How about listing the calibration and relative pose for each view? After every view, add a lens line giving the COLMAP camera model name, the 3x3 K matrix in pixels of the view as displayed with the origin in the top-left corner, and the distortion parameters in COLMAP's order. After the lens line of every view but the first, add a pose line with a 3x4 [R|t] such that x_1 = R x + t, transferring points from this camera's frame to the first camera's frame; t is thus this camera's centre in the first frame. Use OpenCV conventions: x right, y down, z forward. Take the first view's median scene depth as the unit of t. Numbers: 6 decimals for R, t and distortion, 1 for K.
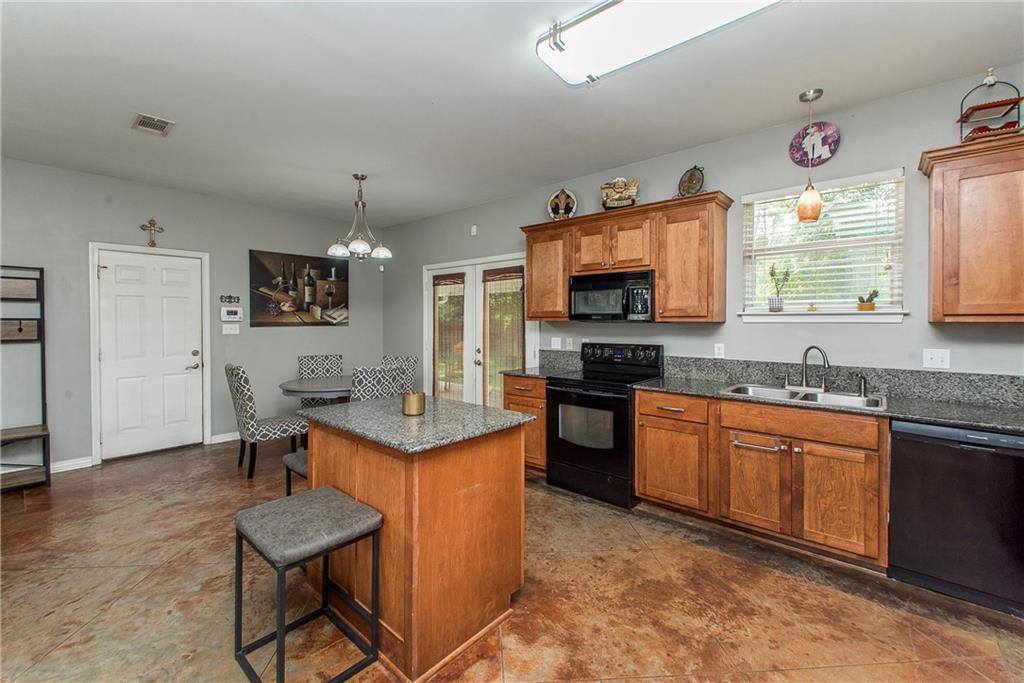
lens RADIAL K [[428.9, 0, 505.0], [0, 428.9, 325.5], [0, 0, 1]] dist [0.013538, -0.005558]
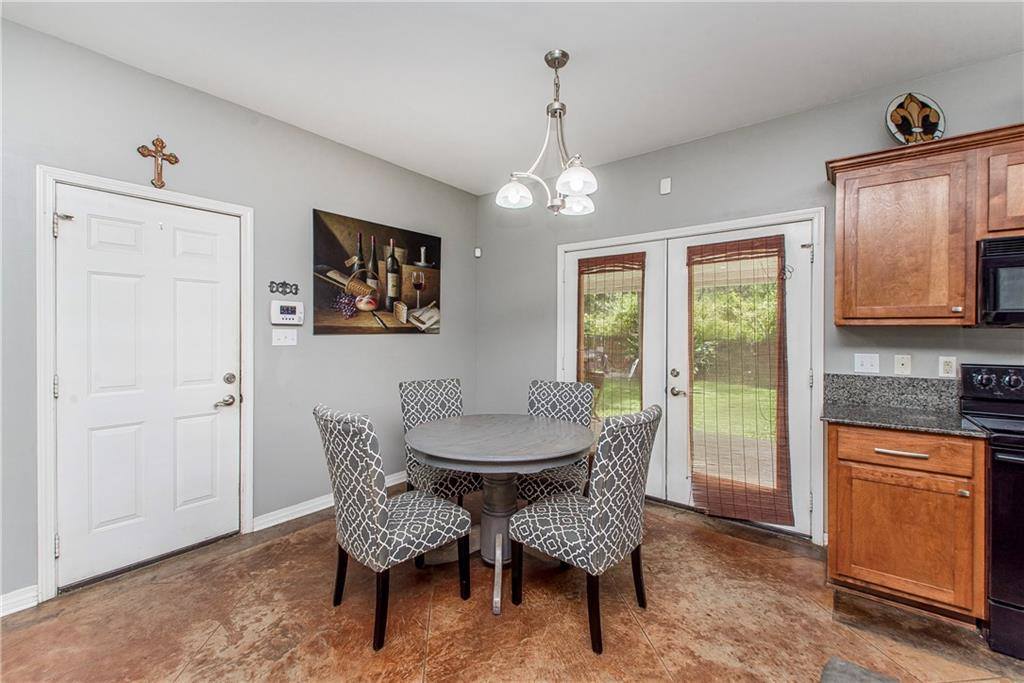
lens RADIAL K [[428.9, 0, 505.4], [0, 428.9, 332.7], [0, 0, 1]] dist [0.013538, -0.005558]
pose [[0.998800, 0.005058, 0.048706, -0.428844], [-0.004653, 0.999954, -0.008415, 0.006571], [-0.048746, 0.008179, 0.998778, 0.459317]]
